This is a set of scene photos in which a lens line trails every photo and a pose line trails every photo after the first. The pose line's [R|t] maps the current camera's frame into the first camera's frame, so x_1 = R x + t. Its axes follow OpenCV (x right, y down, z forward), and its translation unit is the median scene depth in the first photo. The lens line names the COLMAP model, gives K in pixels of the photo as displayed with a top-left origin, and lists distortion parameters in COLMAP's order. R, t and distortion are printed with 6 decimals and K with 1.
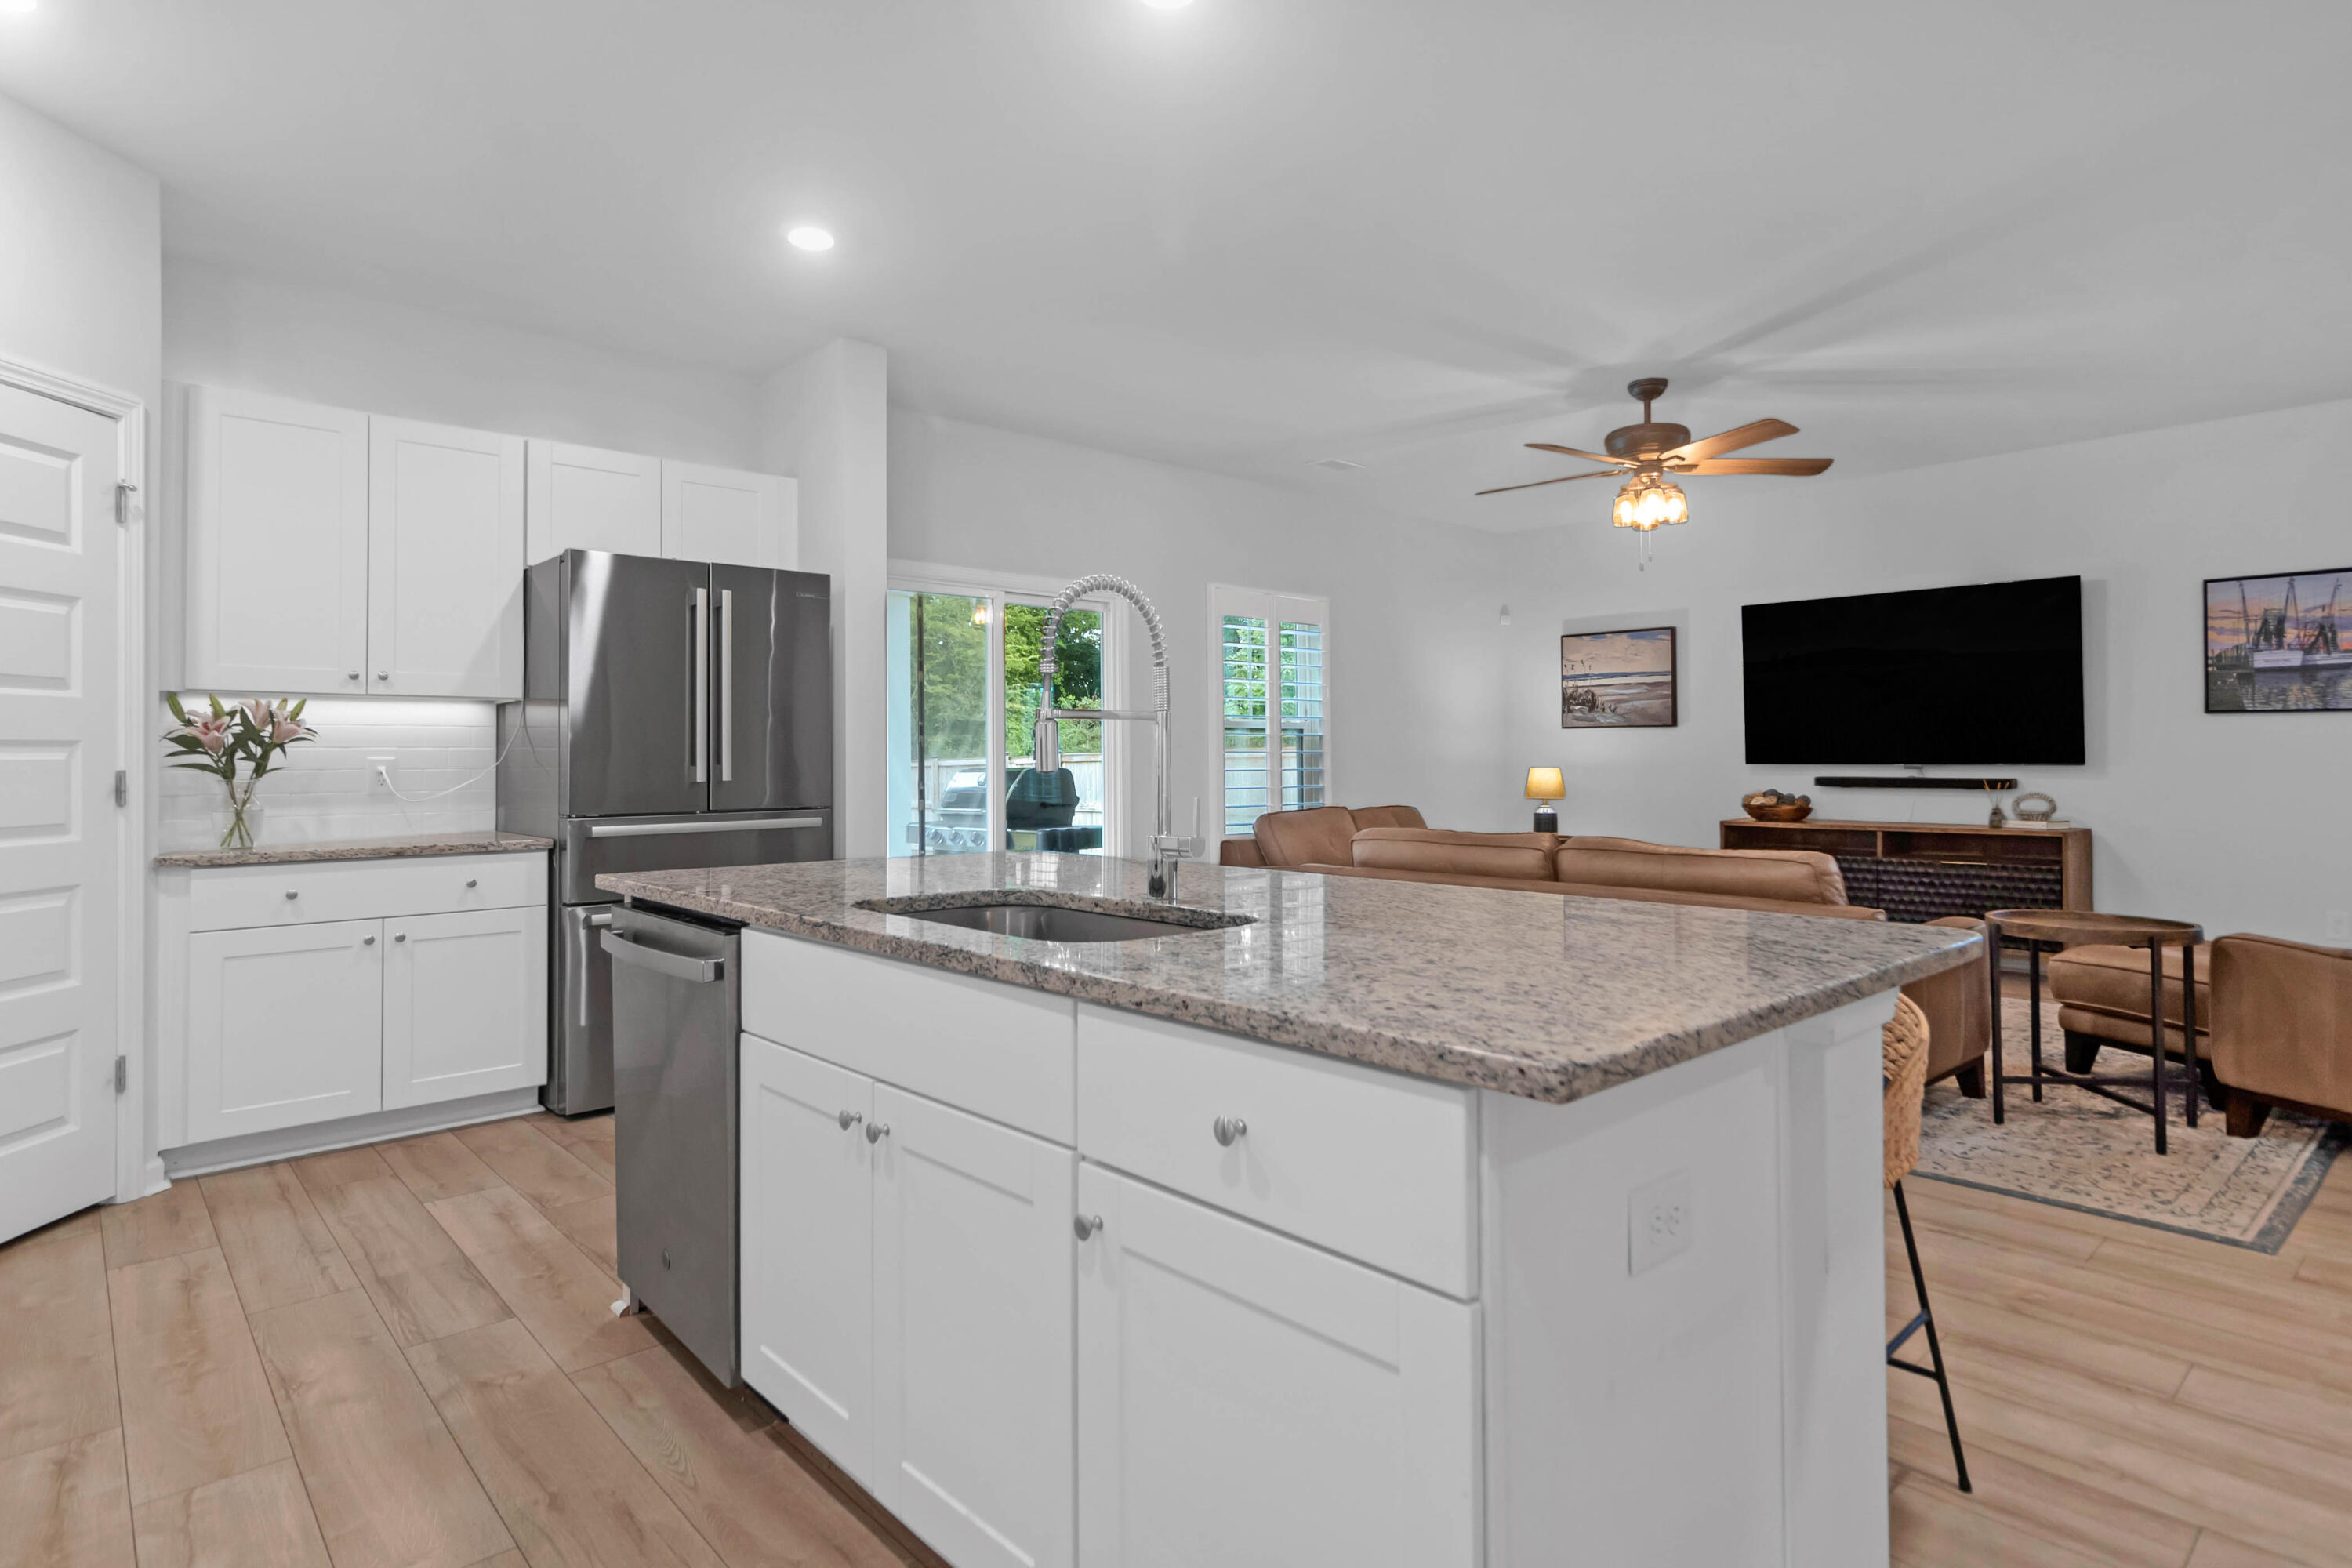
lens RADIAL K [[1225.9, 0, 1179.1], [0, 1225.9, 739.5], [0, 0, 1]] dist [0.003511, -0.001584]
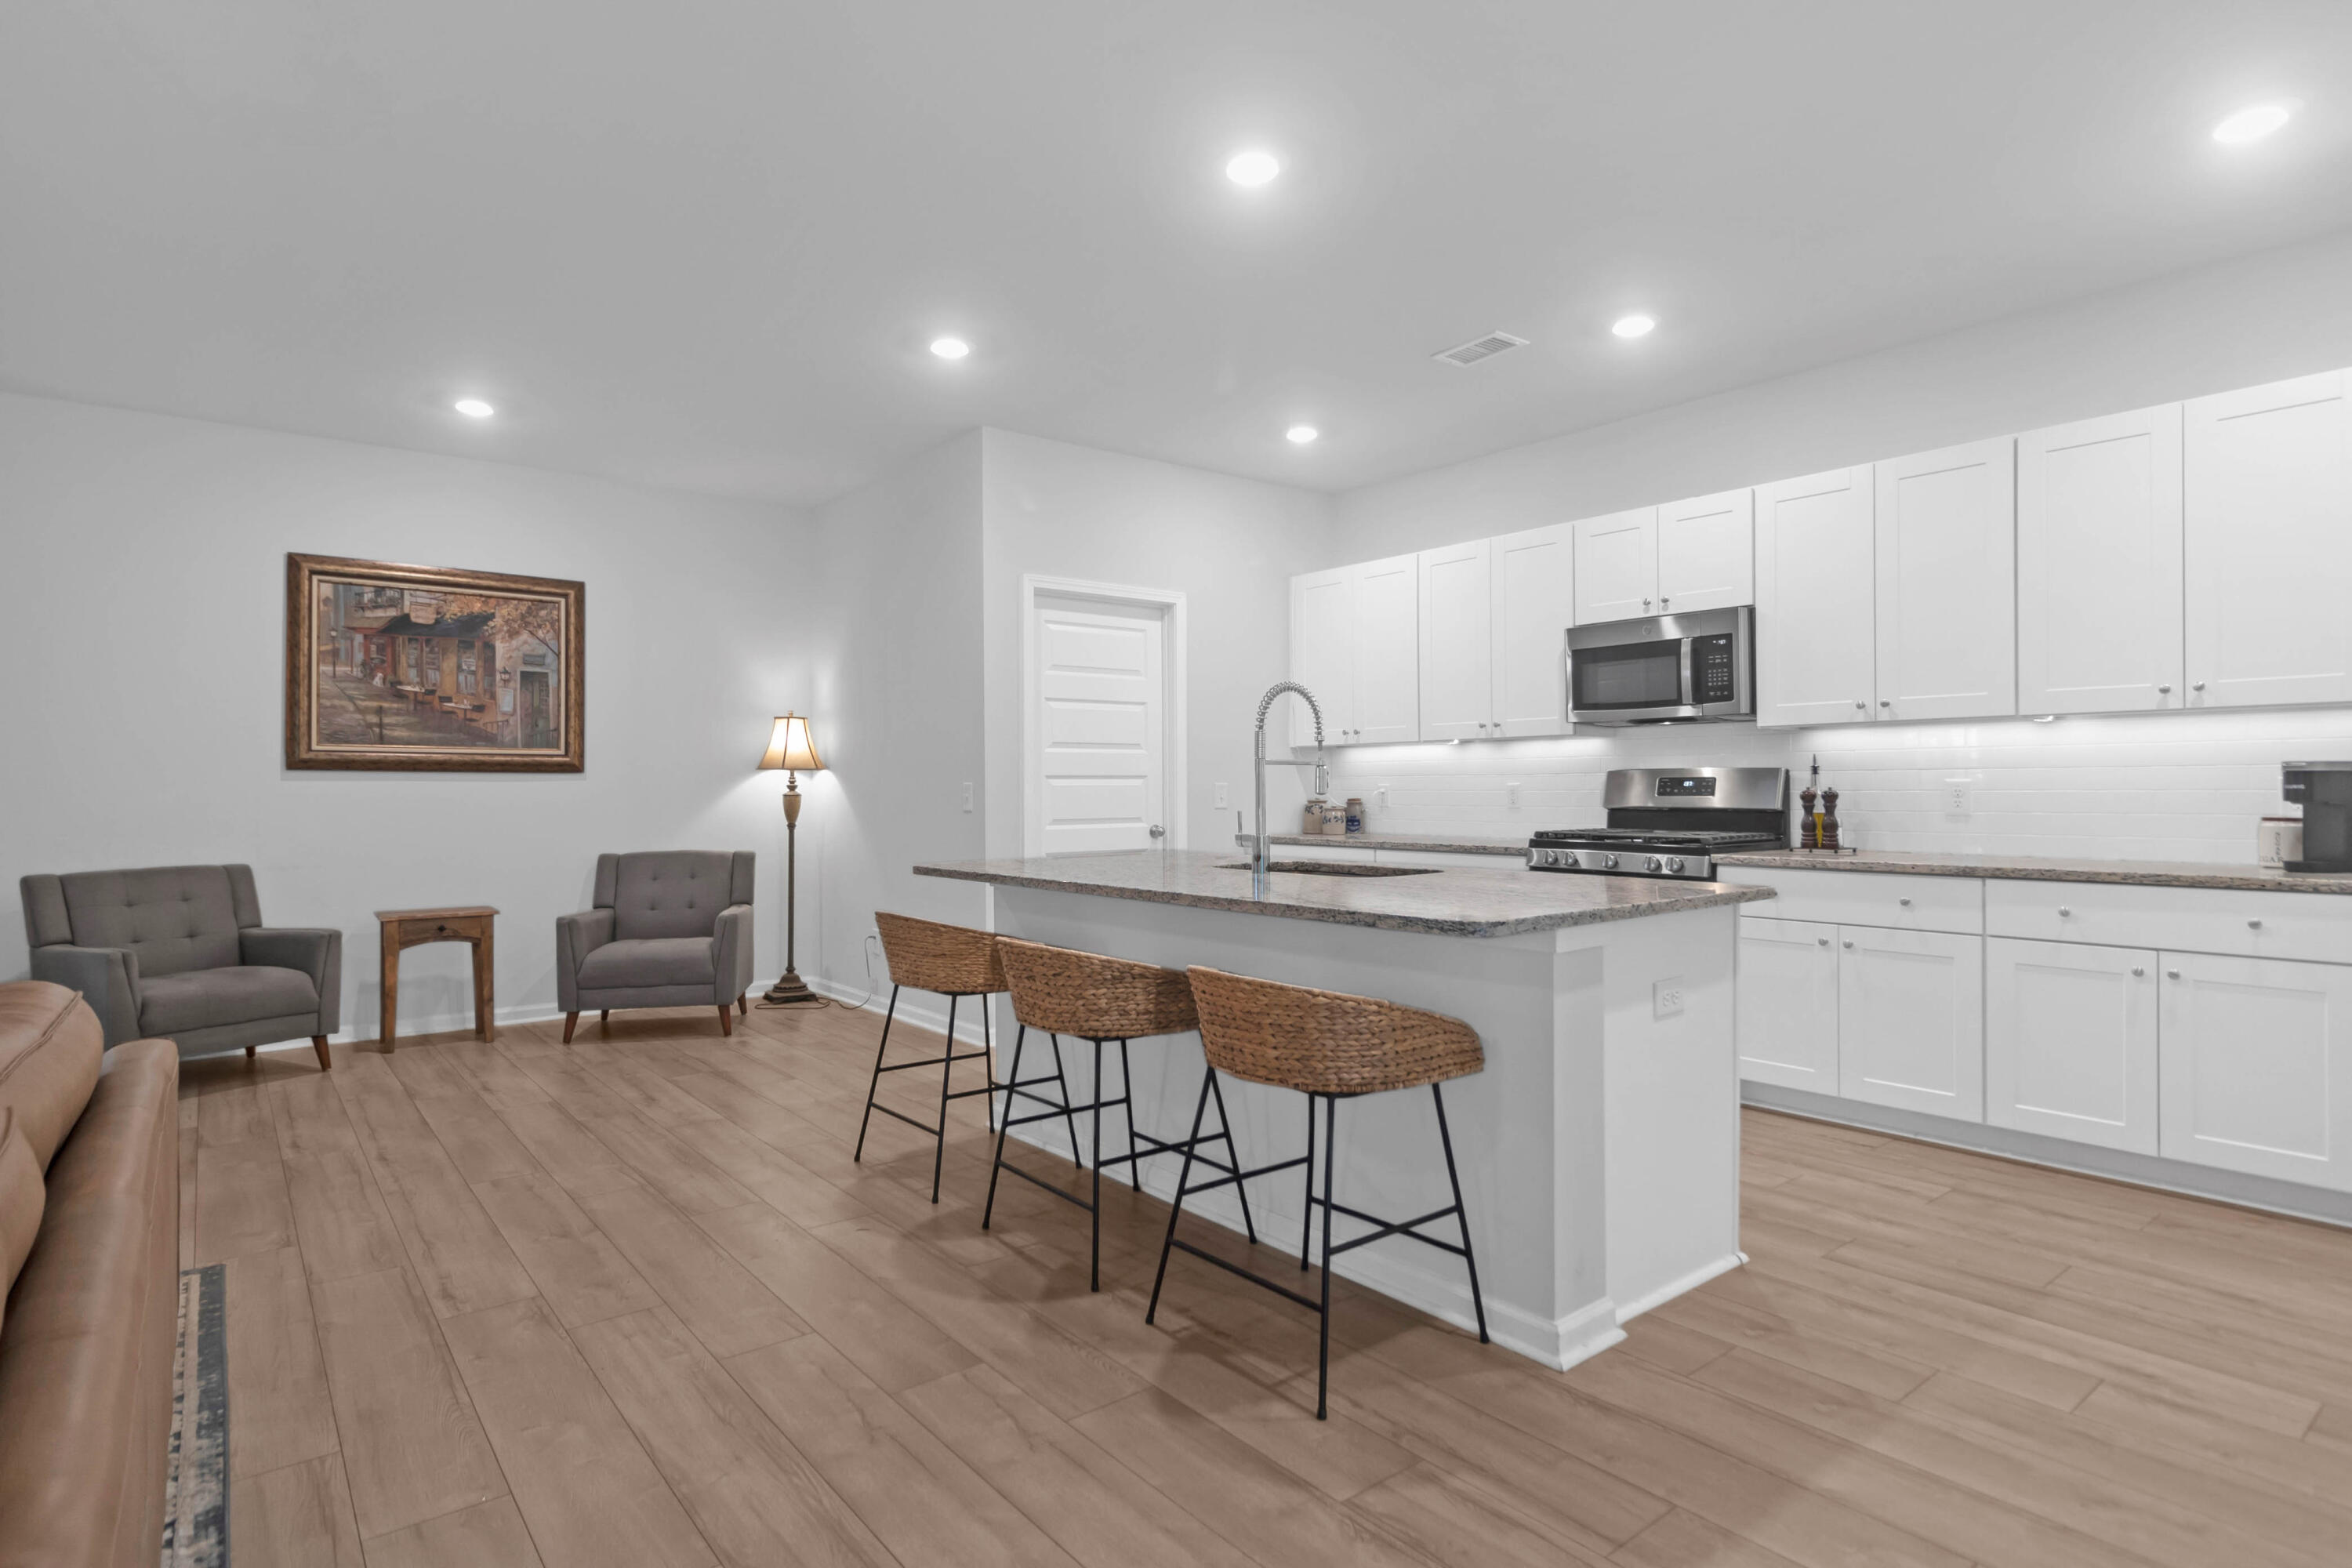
lens RADIAL K [[1225.9, 0, 1165.0], [0, 1225.9, 774.6], [0, 0, 1]] dist [0.003511, -0.001584]
pose [[-0.997570, 0.011688, 0.068681, -0.001262], [0.009846, 0.999584, -0.027104, 0.015029], [-0.068969, -0.026362, -0.997270, 0.969020]]
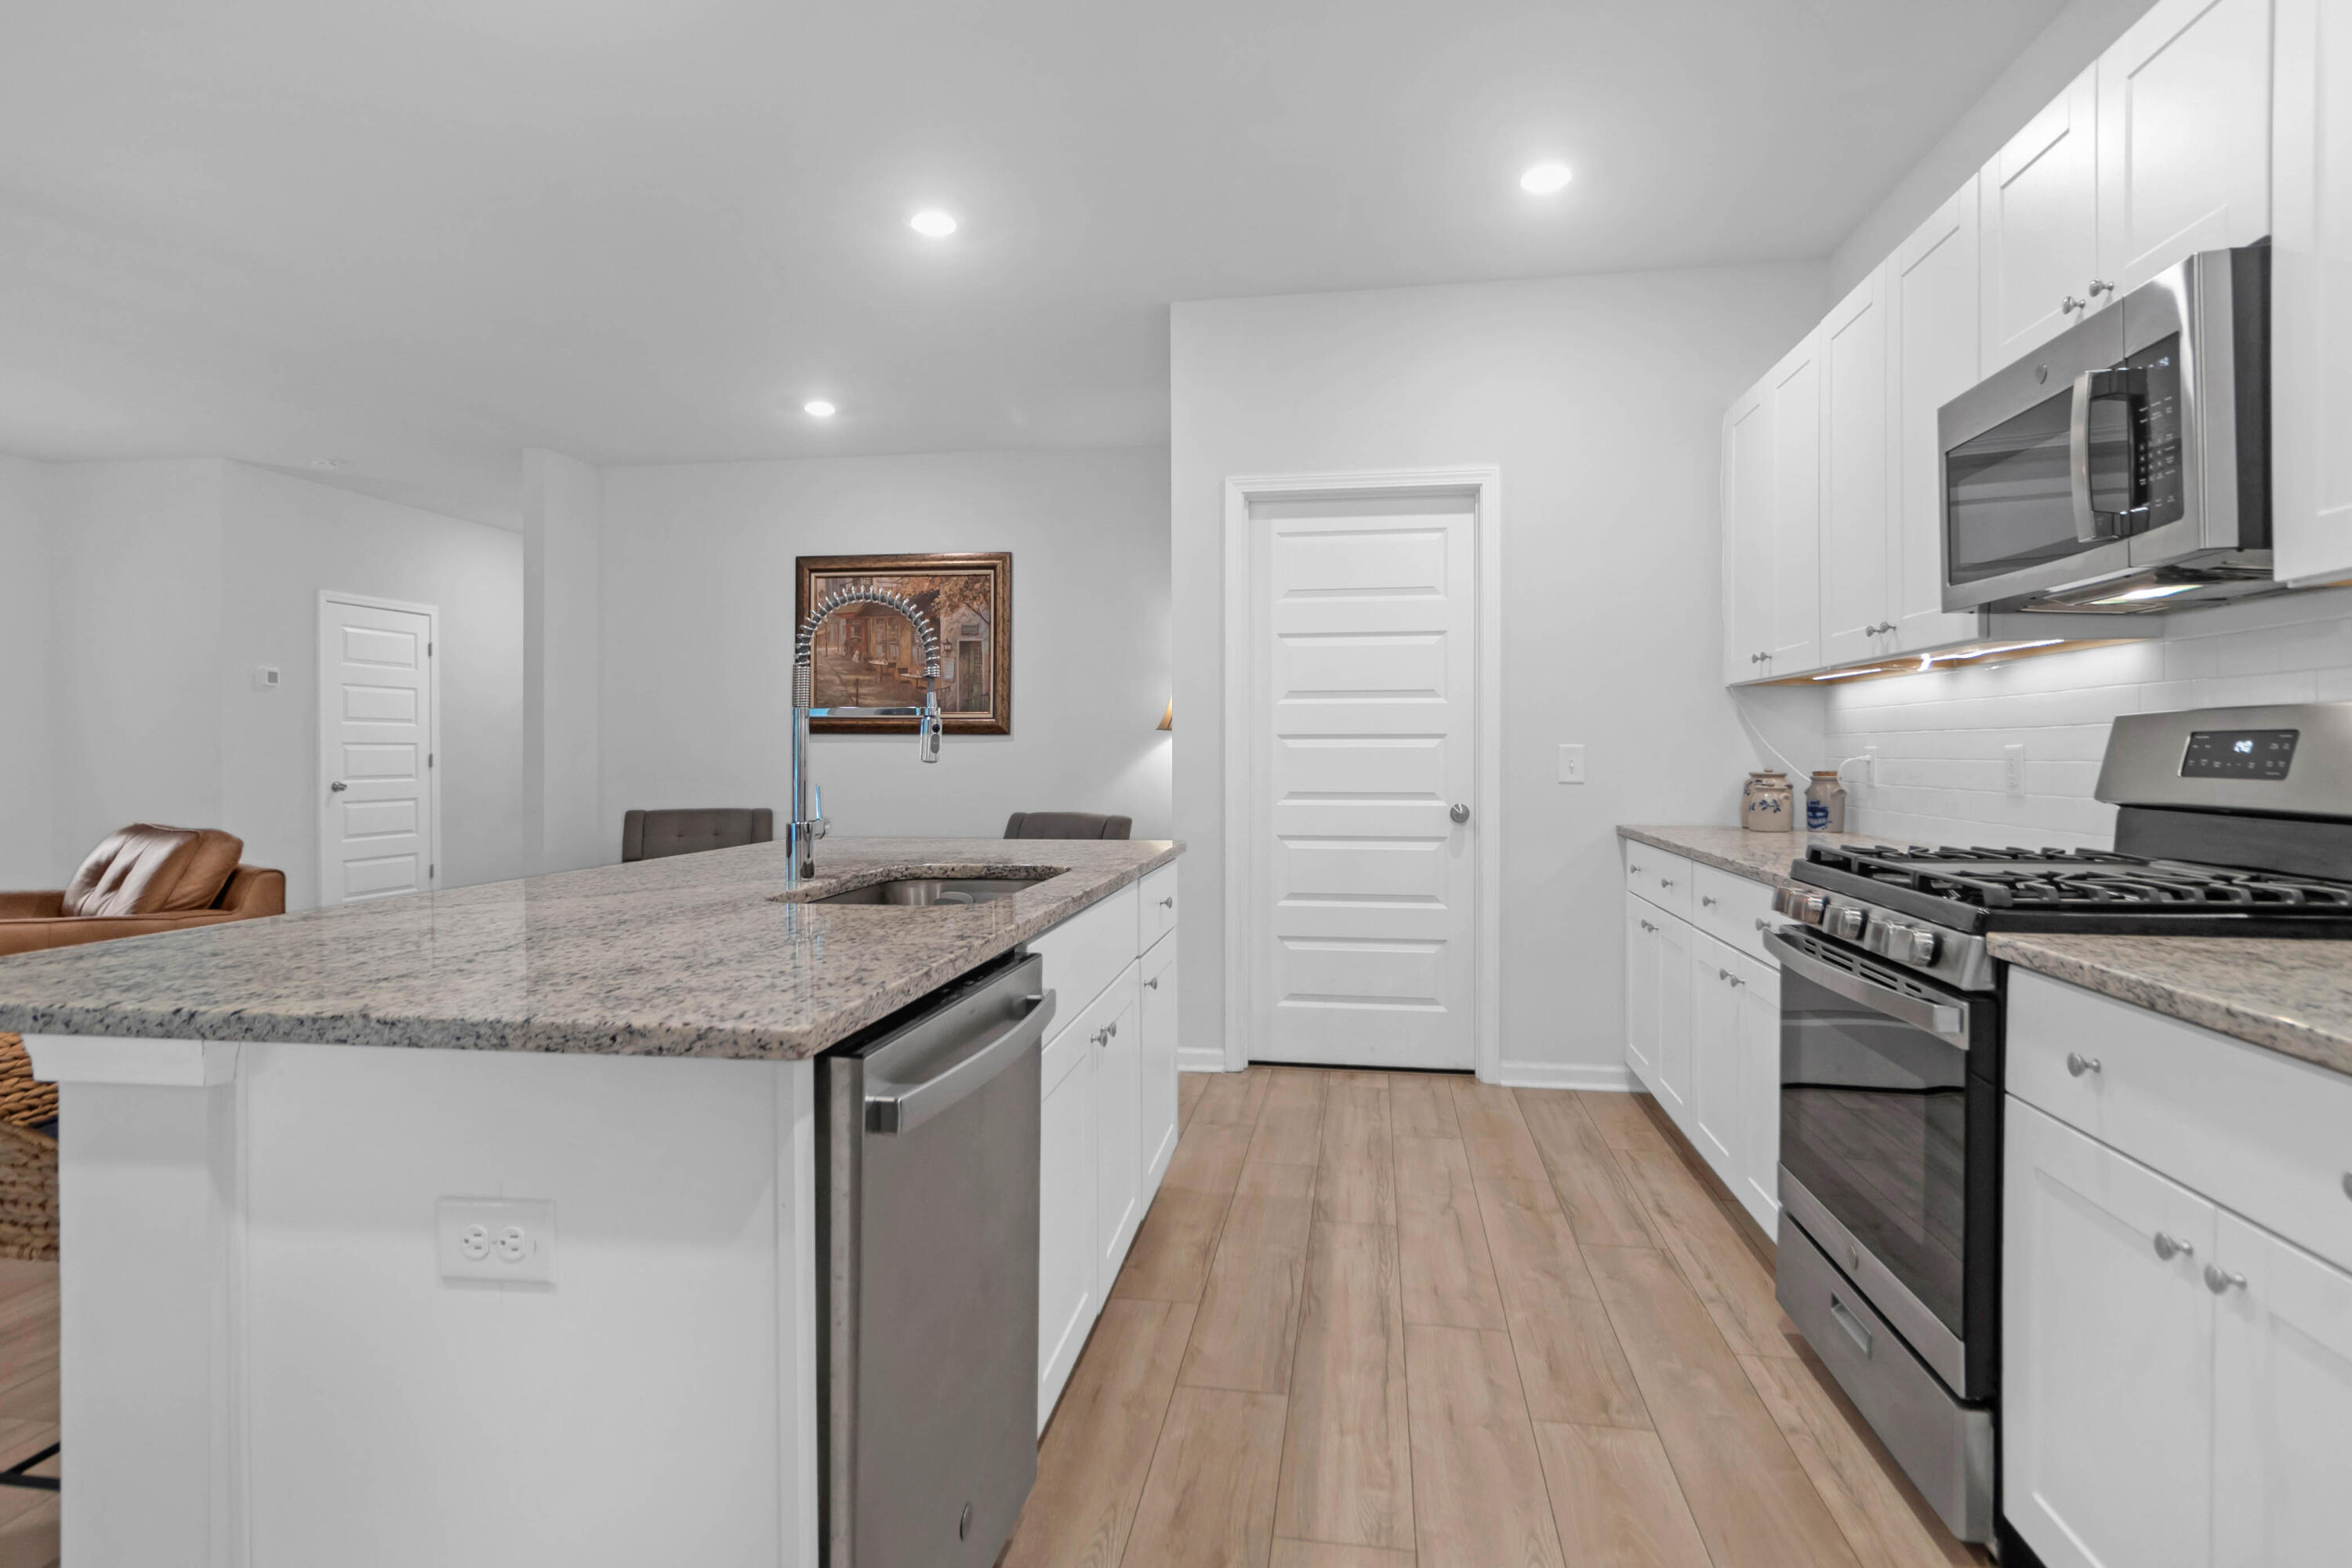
lens RADIAL K [[1225.9, 0, 1167.6], [0, 1225.9, 759.0], [0, 0, 1]] dist [0.003511, -0.001584]
pose [[-0.624464, 0.001814, 0.781052, -0.388965], [-0.008856, 0.999917, -0.009403, 0.010873], [-0.781004, -0.012788, -0.624395, 0.523177]]
